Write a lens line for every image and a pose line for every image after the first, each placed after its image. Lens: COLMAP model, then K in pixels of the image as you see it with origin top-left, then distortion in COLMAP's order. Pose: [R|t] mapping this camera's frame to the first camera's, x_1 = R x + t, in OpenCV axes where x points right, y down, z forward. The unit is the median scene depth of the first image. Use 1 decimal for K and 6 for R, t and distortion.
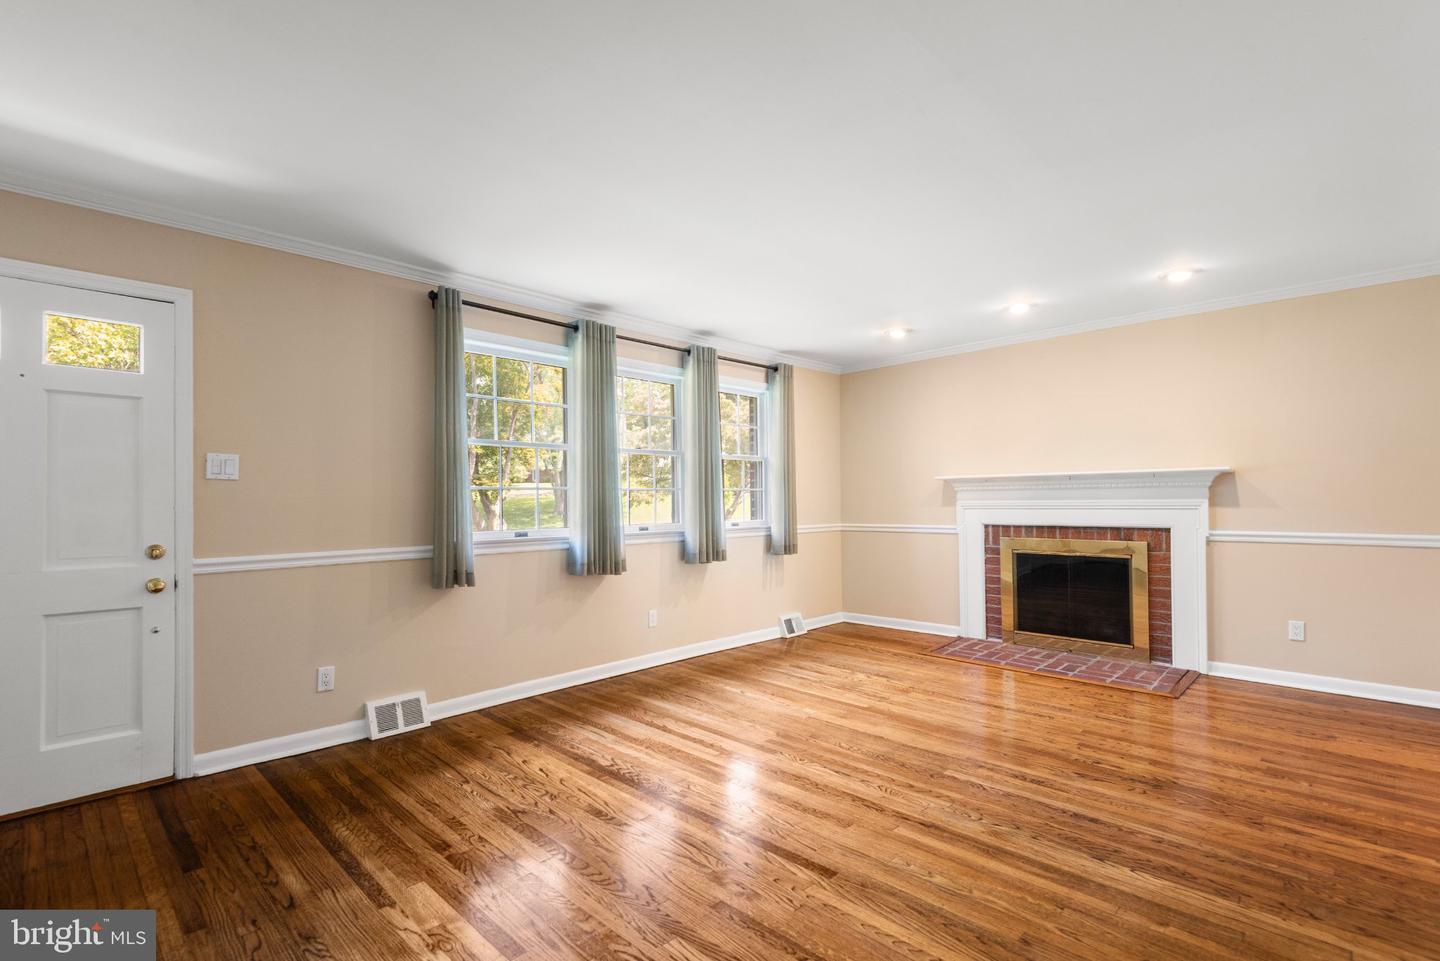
lens RADIAL K [[671.8, 0, 714.1], [0, 671.8, 497.3], [0, 0, 1]] dist [0.050199, -0.025595]
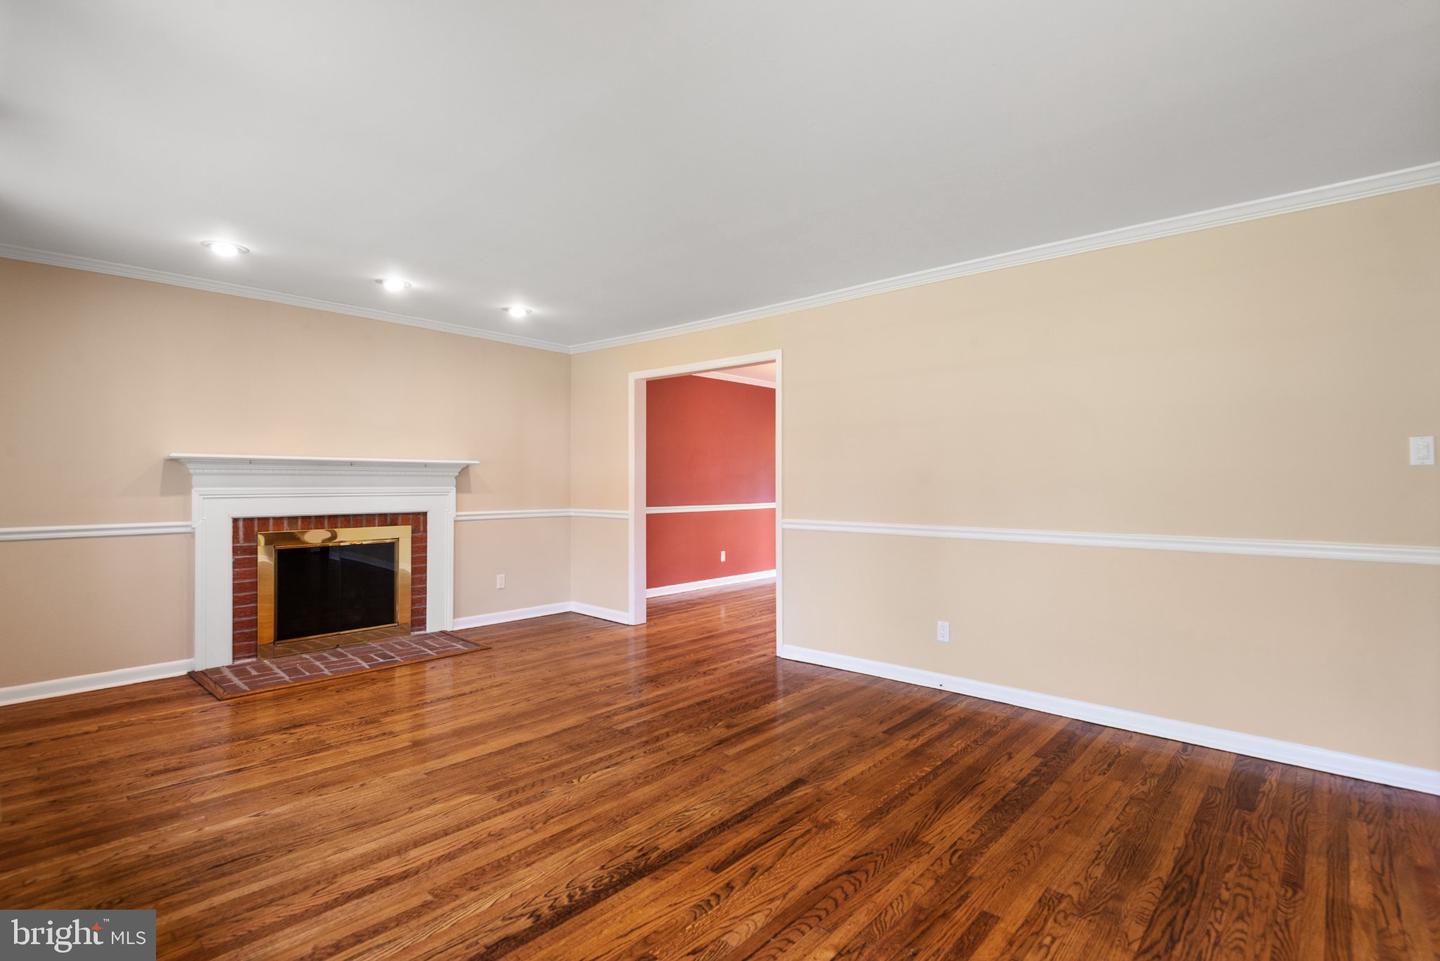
lens RADIAL K [[689.2, 0, 719.2], [0, 689.2, 488.1], [0, 0, 1]] dist [0.030839, -0.021903]
pose [[-0.047766, 0.003119, 0.998854, -0.608731], [-0.004511, 0.999984, -0.003338, 0.007923], [-0.998848, -0.004665, -0.047751, 0.668544]]
